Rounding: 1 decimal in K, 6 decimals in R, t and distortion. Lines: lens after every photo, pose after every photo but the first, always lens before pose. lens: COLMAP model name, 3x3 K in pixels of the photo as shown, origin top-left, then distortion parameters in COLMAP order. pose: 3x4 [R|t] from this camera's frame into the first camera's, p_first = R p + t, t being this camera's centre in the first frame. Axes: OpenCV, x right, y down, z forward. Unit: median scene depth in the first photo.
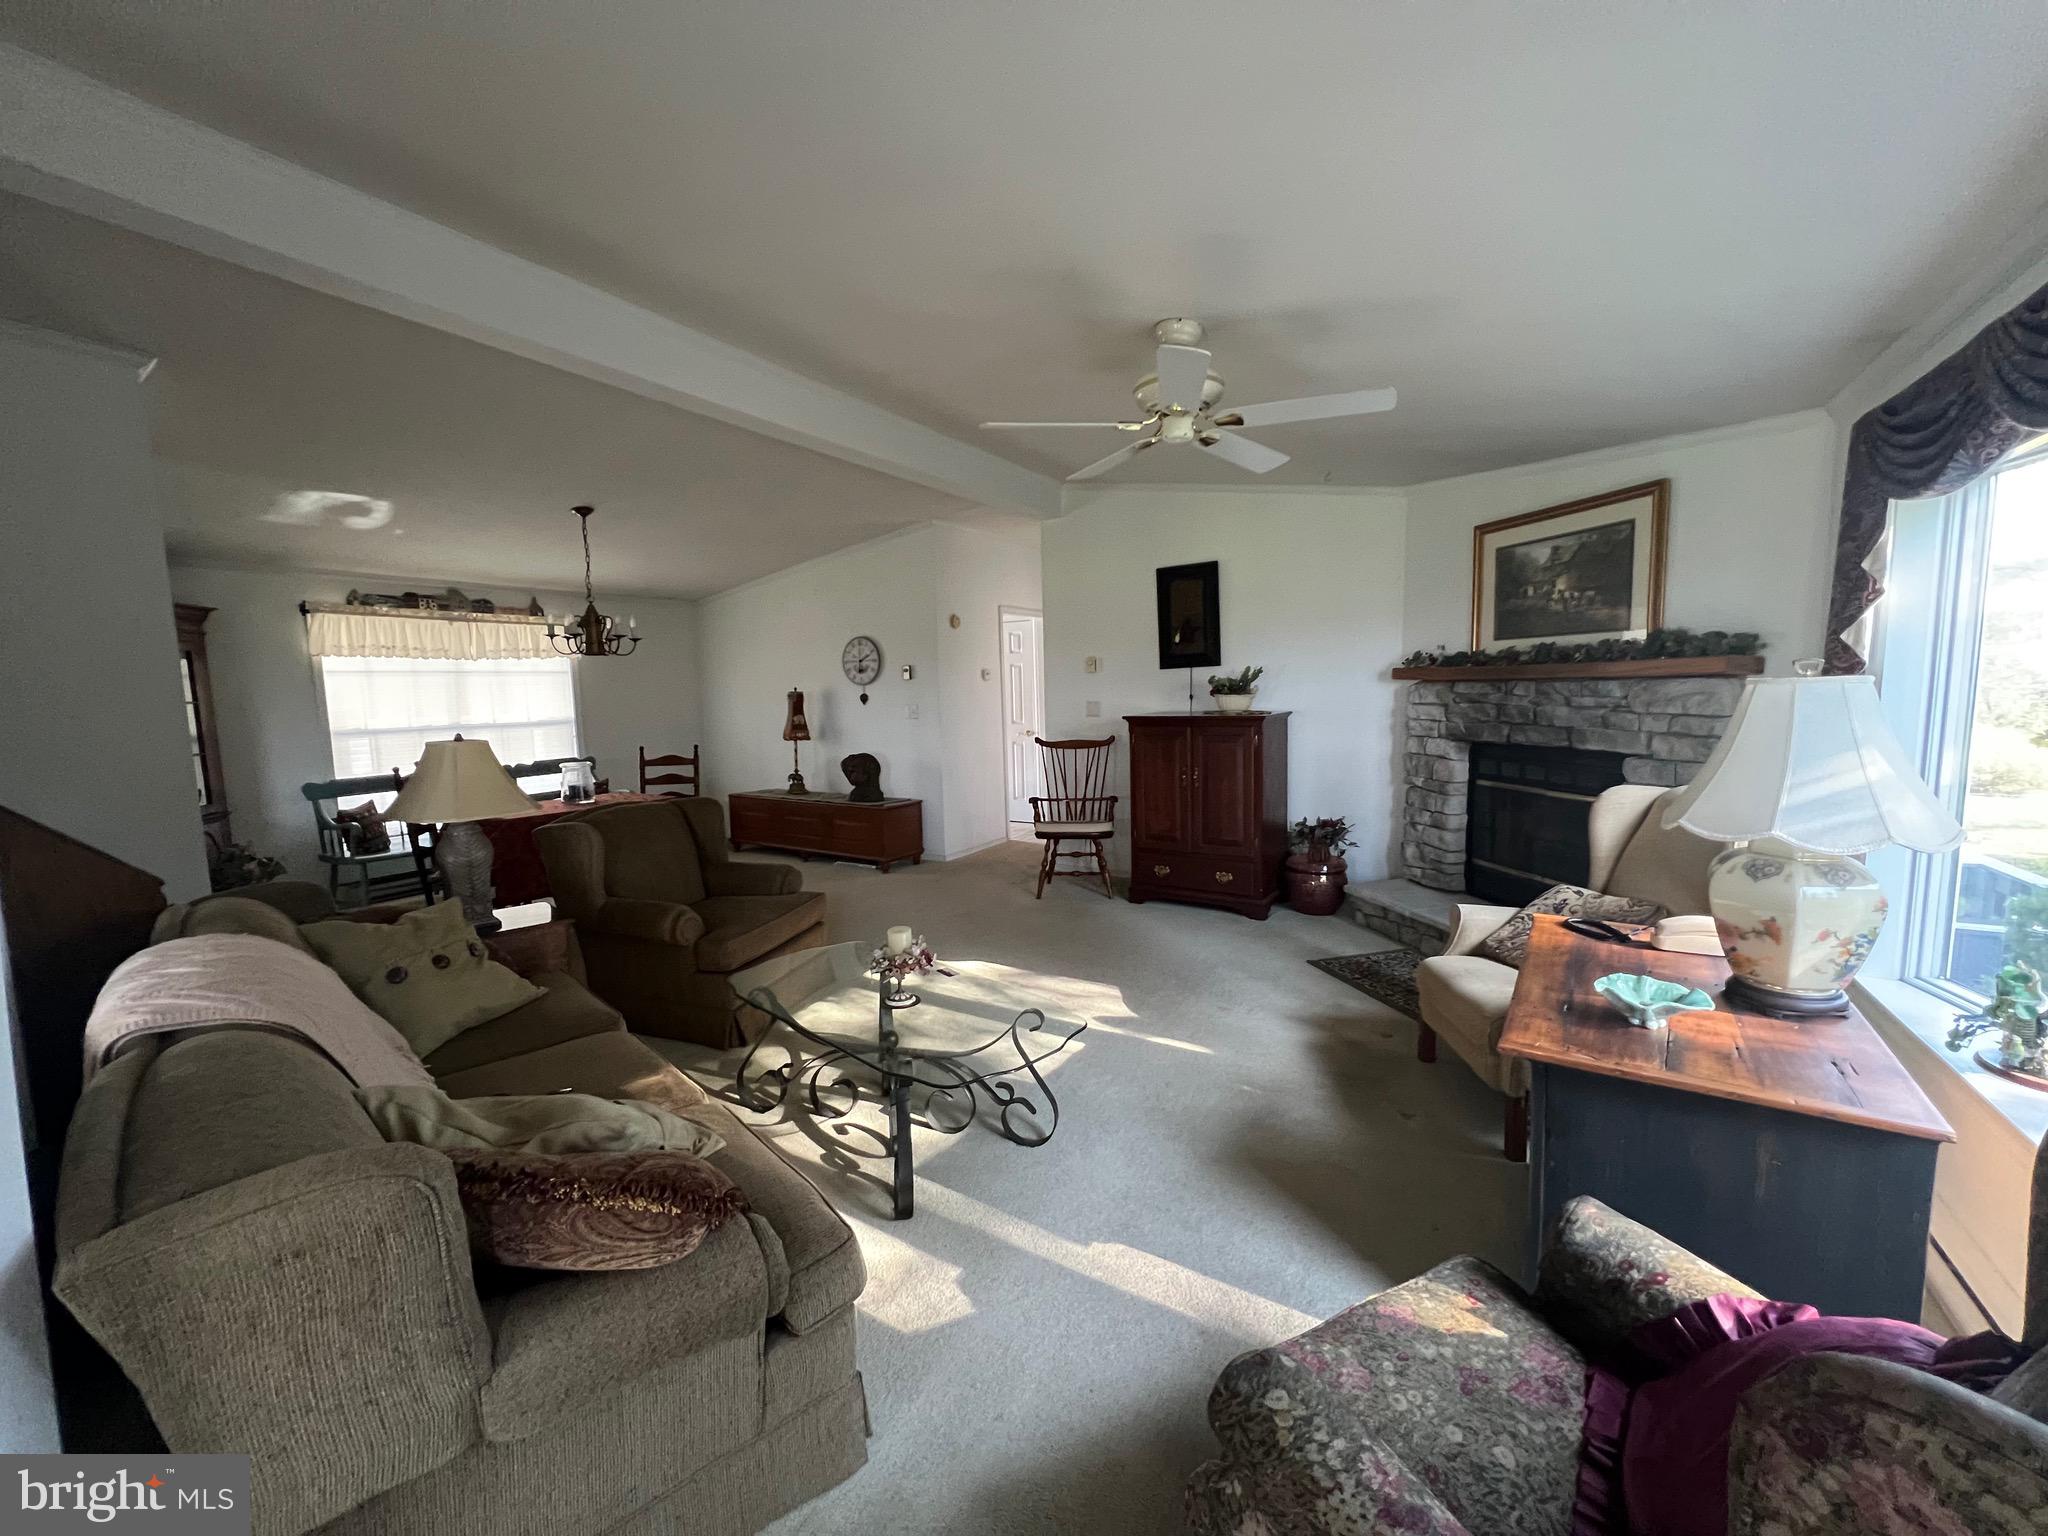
lens RADIAL K [[810.1, 0, 1024.9], [0, 810.1, 773.9], [0, 0, 1]] dist [0.001661, 0.000275]
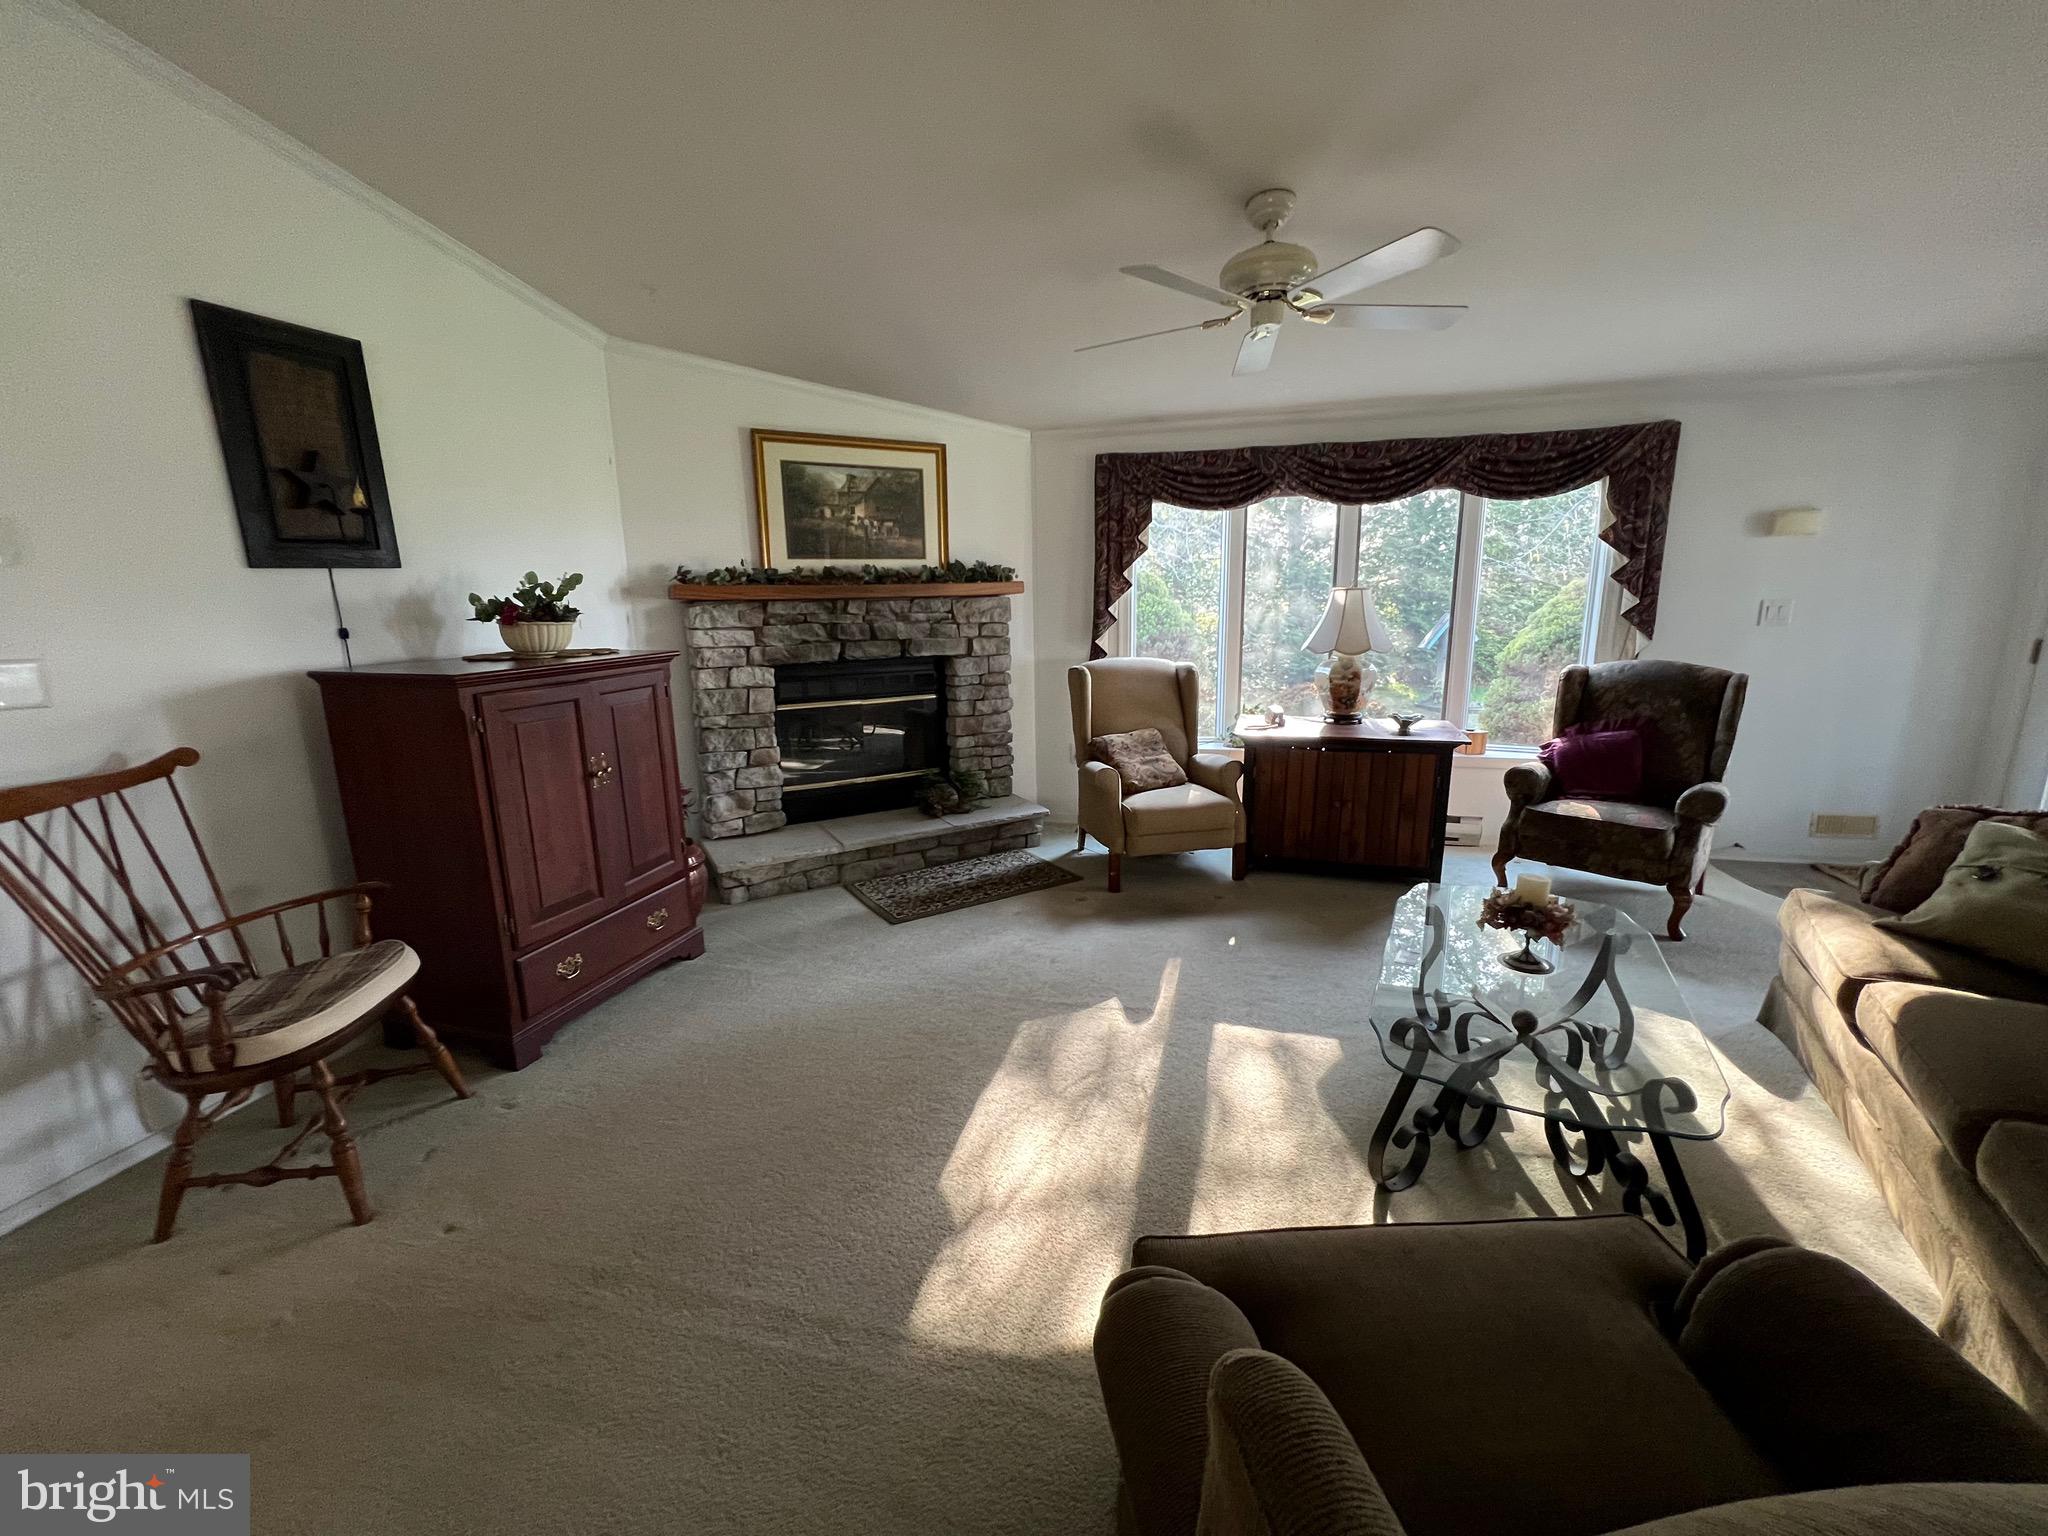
lens RADIAL K [[810.1, 0, 1024.9], [0, 810.1, 773.9], [0, 0, 1]] dist [0.001661, 0.000275]
pose [[-0.269538, -0.183134, 0.945416, -0.502092], [0.127951, 0.966235, 0.223646, -0.103911], [-0.954452, 0.181248, -0.237005, 1.087065]]
